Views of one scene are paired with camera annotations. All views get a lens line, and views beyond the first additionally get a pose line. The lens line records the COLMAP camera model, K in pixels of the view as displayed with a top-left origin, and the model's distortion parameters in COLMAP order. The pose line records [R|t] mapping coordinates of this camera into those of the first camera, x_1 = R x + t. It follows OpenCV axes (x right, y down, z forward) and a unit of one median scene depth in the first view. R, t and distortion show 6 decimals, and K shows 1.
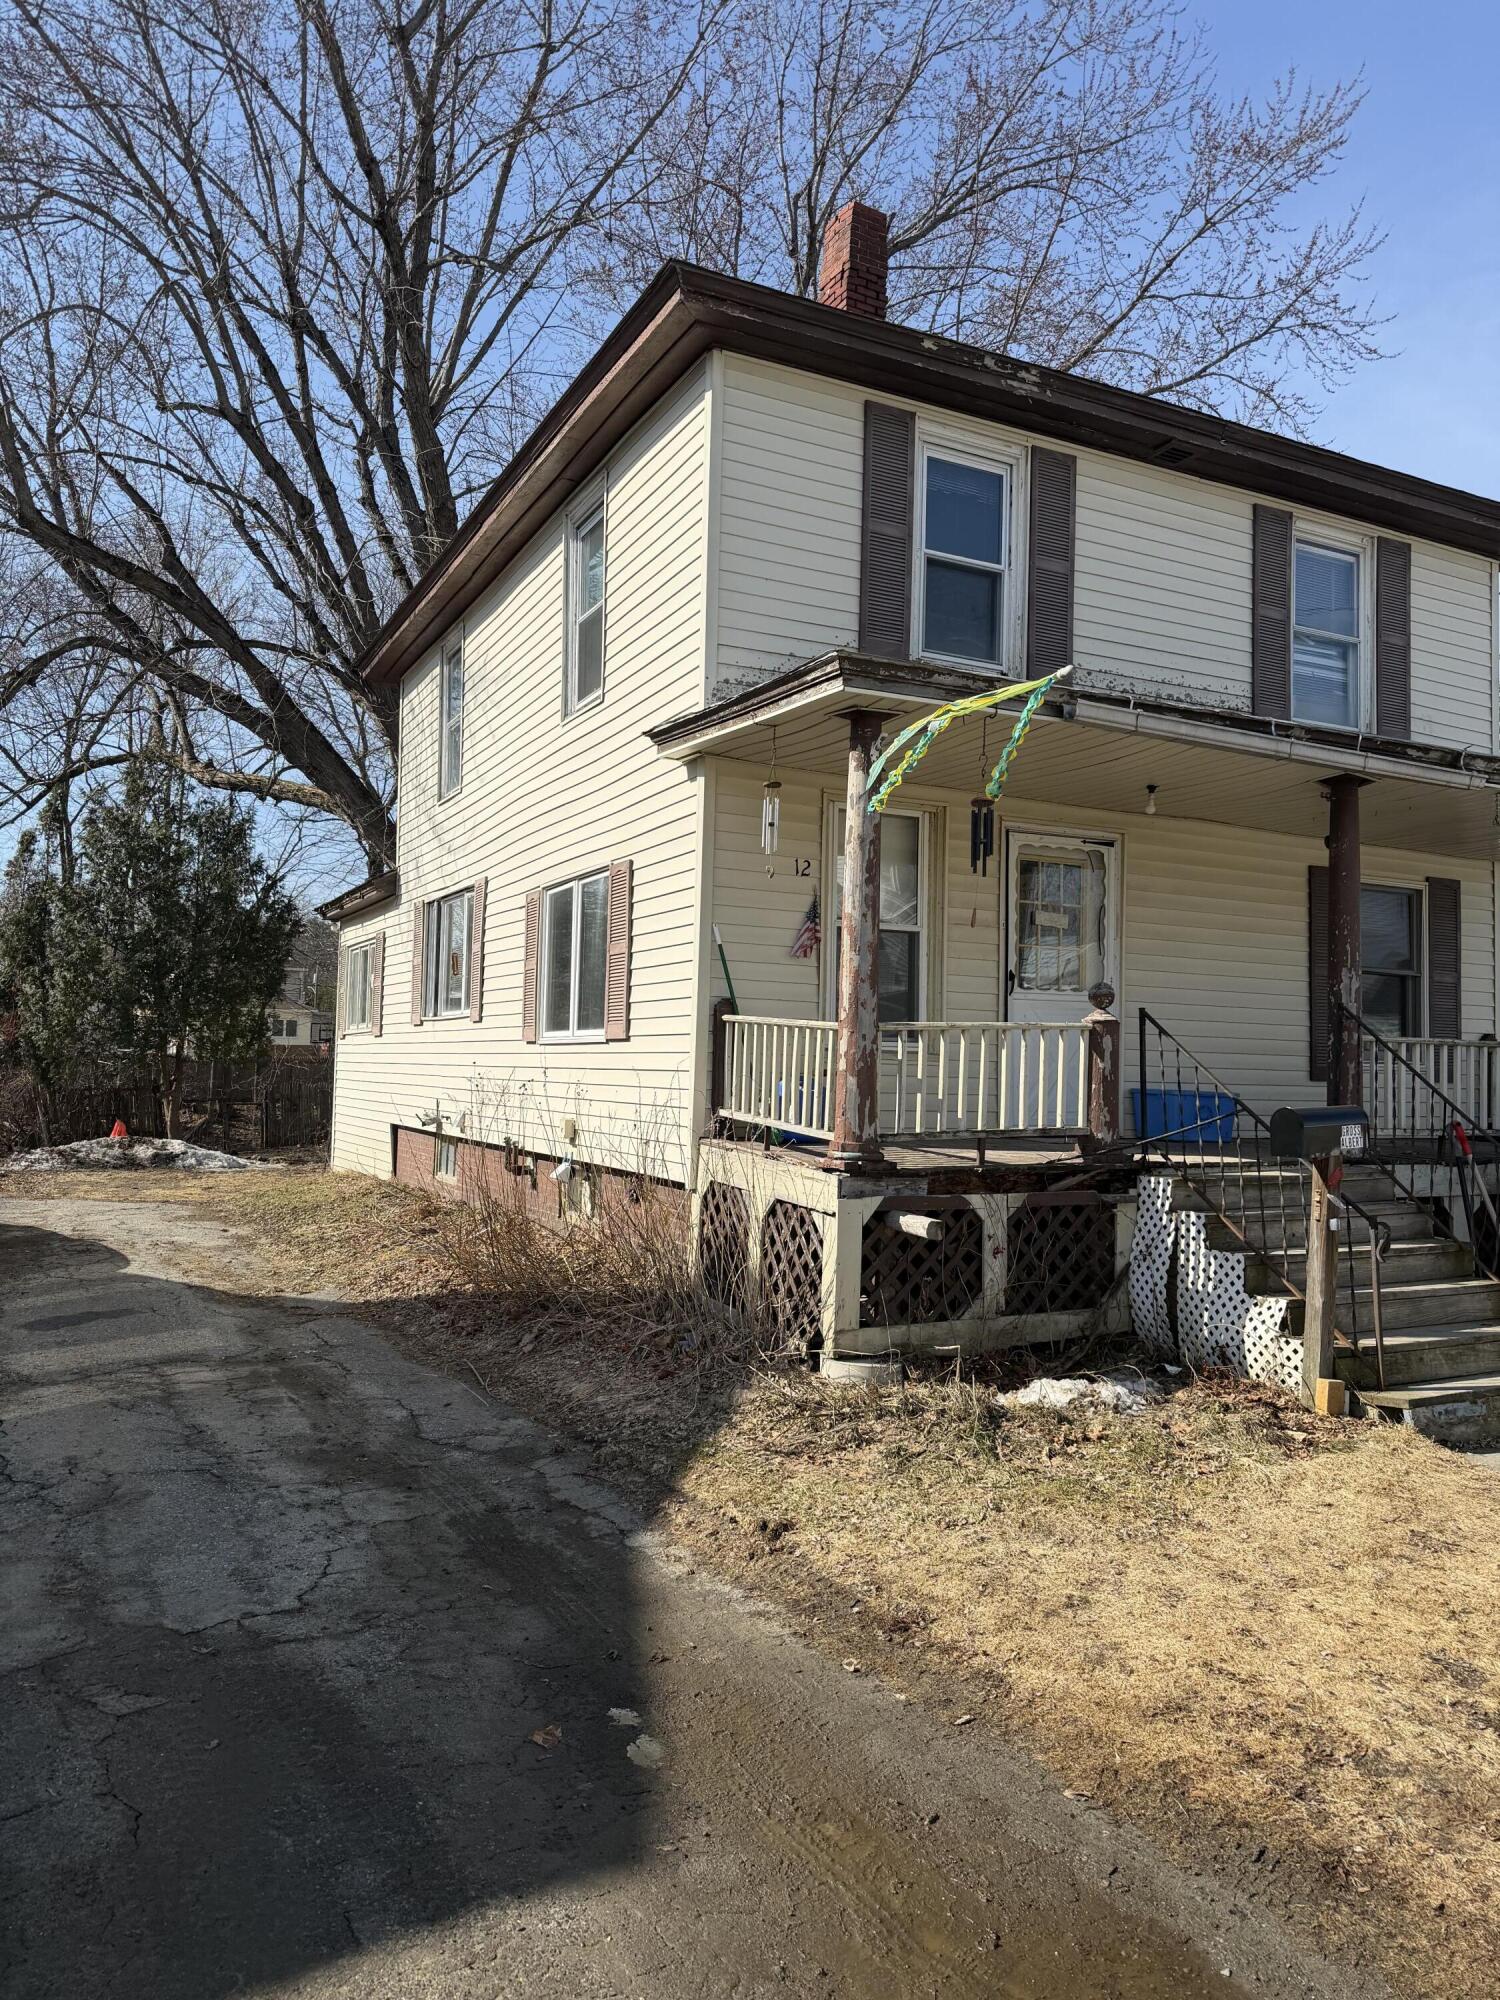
lens RADIAL K [[1398.7, 0, 752.7], [0, 1398.7, 996.5], [0, 0, 1]] dist [0.088326, -0.118584]
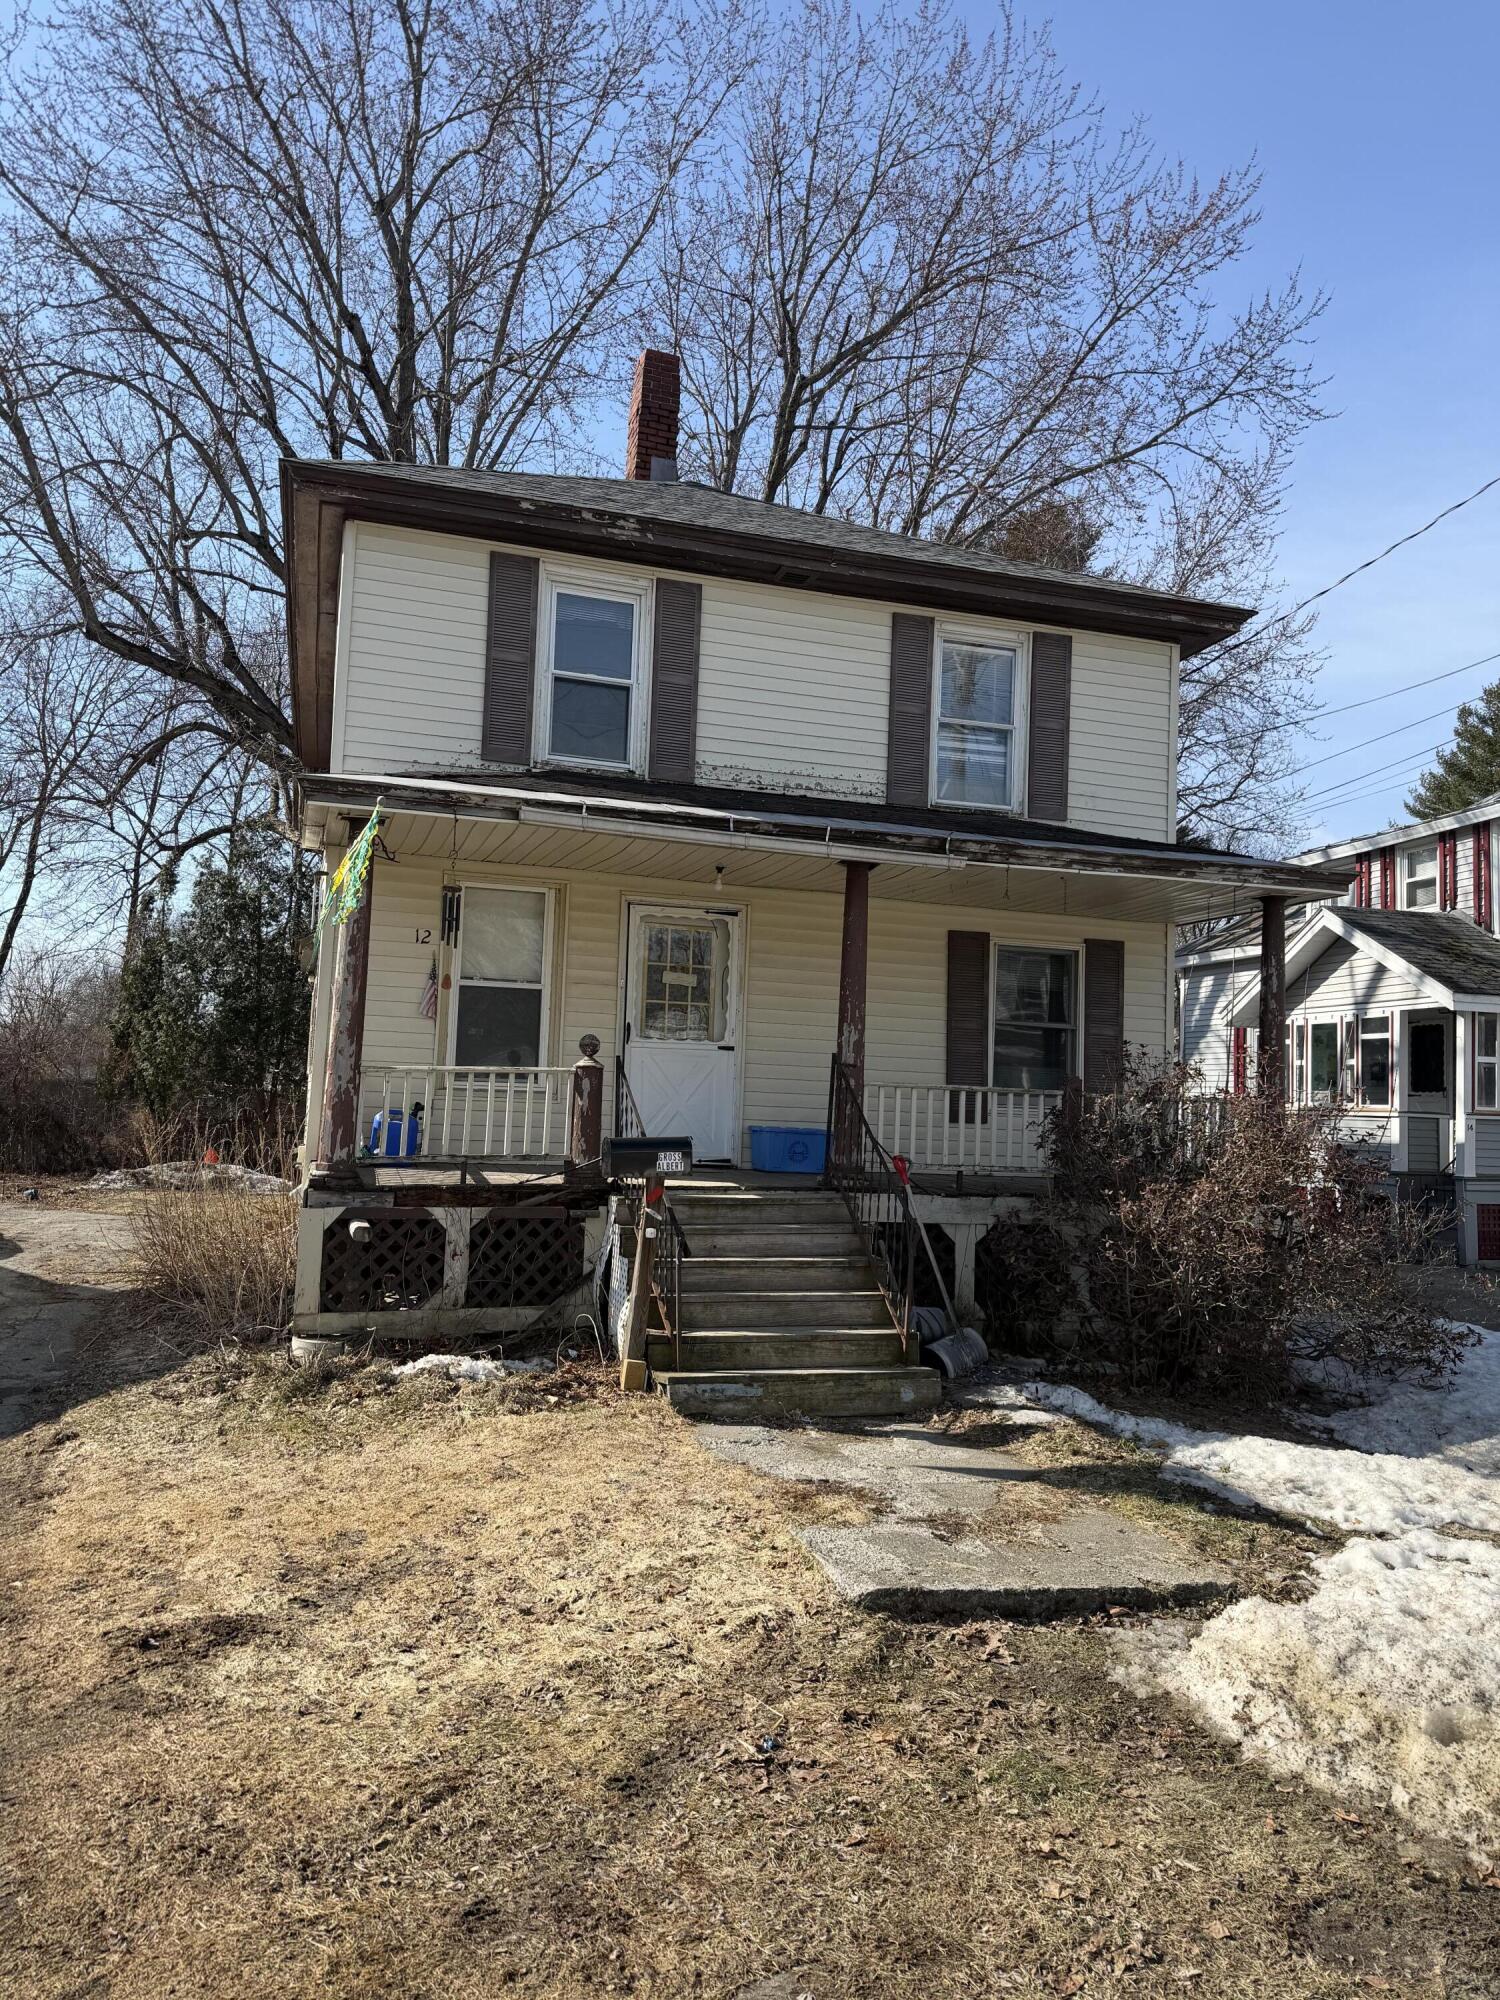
lens RADIAL K [[1391.4, 0, 736.7], [0, 1391.4, 987.5], [0, 0, 1]] dist [0.171234, -0.321311]
pose [[0.985586, 0.001118, -0.169172, 0.482955], [-0.007346, 0.999318, -0.036197, -0.006669], [0.169016, 0.036918, 0.984922, -0.137084]]
